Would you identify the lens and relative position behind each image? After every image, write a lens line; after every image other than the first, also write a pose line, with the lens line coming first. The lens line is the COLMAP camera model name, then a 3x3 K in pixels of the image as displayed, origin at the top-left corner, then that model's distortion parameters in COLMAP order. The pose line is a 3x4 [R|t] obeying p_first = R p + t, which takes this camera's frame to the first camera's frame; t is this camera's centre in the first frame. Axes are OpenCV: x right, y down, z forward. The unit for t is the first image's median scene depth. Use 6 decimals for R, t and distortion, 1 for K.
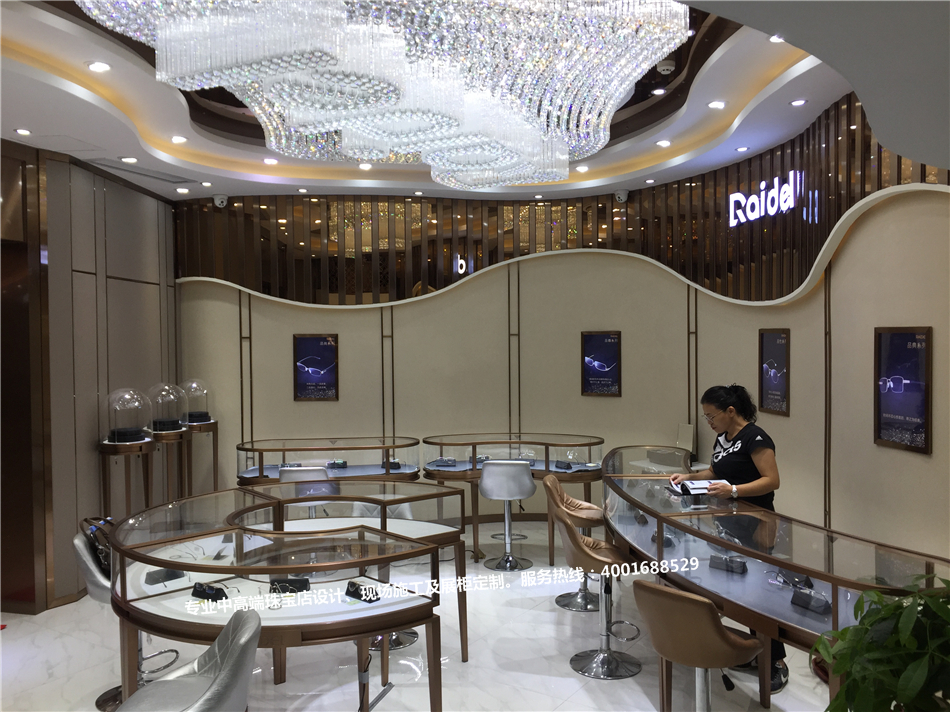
lens RADIAL K [[803.5, 0, 475.0], [0, 803.5, 356.0], [0, 0, 1]] dist [0.039631, -0.071151]
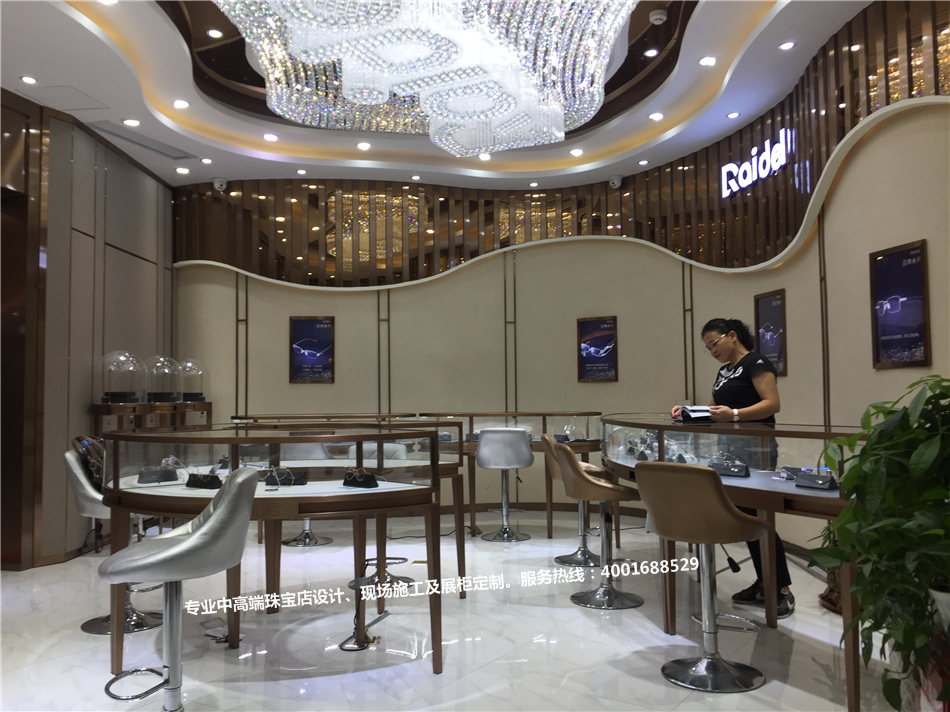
lens RADIAL K [[803.5, 0, 475.0], [0, 803.5, 356.0], [0, 0, 1]] dist [0.039631, -0.071151]
pose [[0.999972, -0.000477, 0.007409, -0.003580], [0.001035, 0.997145, -0.075509, 0.115433], [-0.007352, 0.075514, 0.997118, 0.005198]]
